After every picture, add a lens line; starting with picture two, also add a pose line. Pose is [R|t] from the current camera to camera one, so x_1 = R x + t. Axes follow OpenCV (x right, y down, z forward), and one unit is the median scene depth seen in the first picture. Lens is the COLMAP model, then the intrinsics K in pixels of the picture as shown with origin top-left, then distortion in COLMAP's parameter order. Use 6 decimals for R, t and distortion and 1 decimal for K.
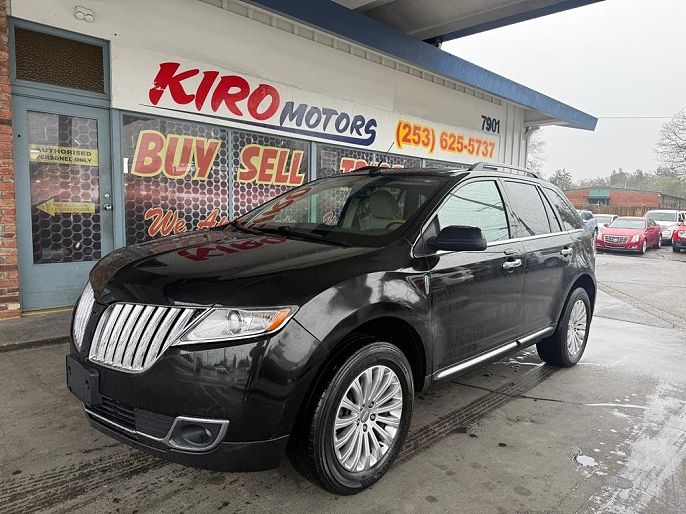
lens RADIAL K [[471.2, 0, 343.0], [0, 471.2, 257.0], [0, 0, 1]] dist [0.052289, -0.084768]
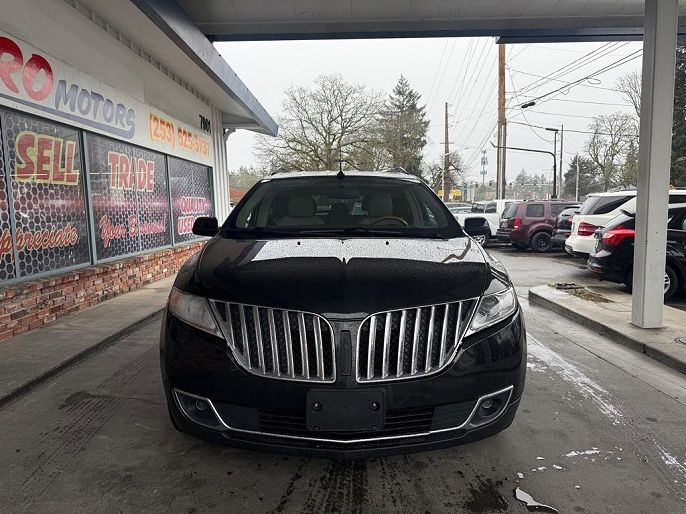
lens RADIAL K [[471.2, 0, 343.0], [0, 471.2, 257.0], [0, 0, 1]] dist [0.052289, -0.084768]
pose [[0.709121, -0.108997, 0.696611, -0.366844], [0.103207, 0.993384, 0.050371, -0.023924], [-0.697492, 0.036176, 0.715679, 0.112830]]
